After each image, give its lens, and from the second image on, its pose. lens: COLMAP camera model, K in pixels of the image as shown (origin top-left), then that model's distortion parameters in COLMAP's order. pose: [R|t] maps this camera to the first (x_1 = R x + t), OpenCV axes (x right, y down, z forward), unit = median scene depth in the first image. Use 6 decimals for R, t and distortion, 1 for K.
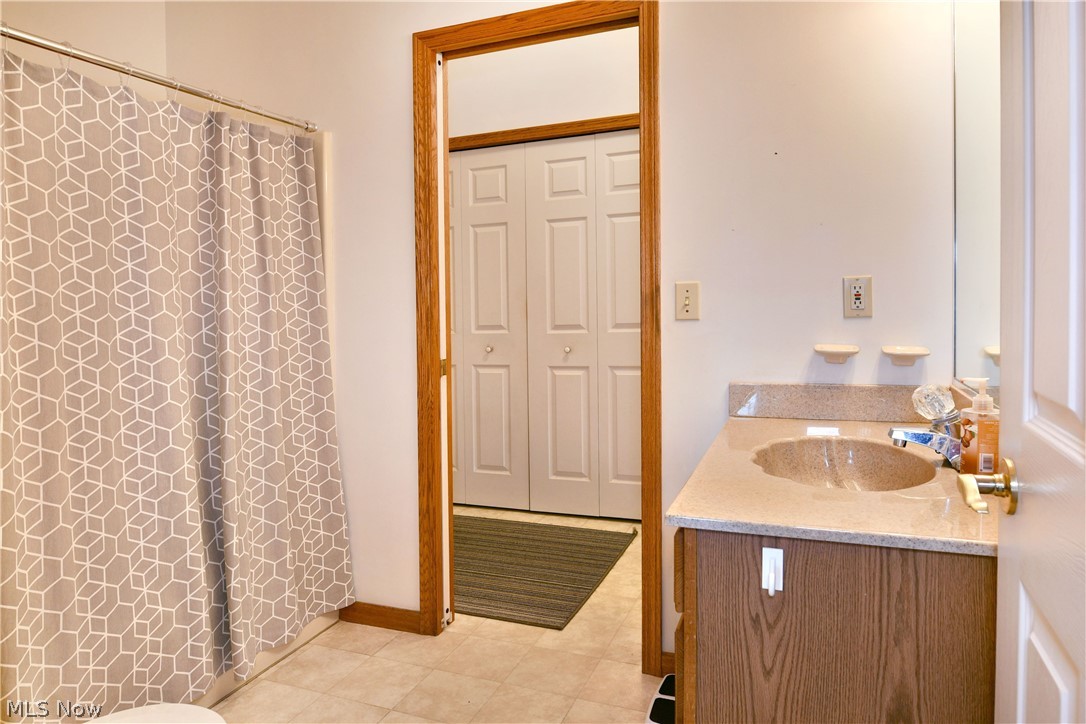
lens RADIAL K [[685.3, 0, 542.0], [0, 685.3, 340.0], [0, 0, 1]] dist [-0.019133, -0.001583]
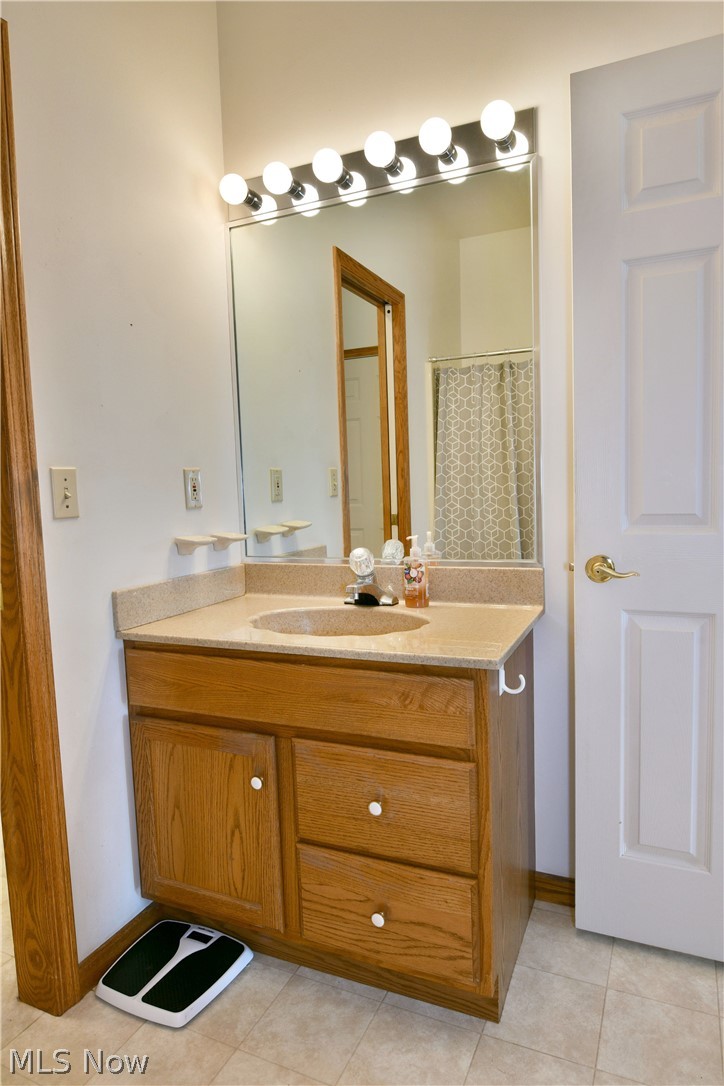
lens RADIAL K [[664.4, 0, 371.5], [0, 664.4, 545.5], [0, 0, 1]] dist [-0.019521, -0.001043]
pose [[0.014684, -0.060652, 0.998051, -0.527304], [0.093528, 0.993866, 0.059021, -0.011914], [-0.995508, 0.092479, 0.020267, 0.687653]]
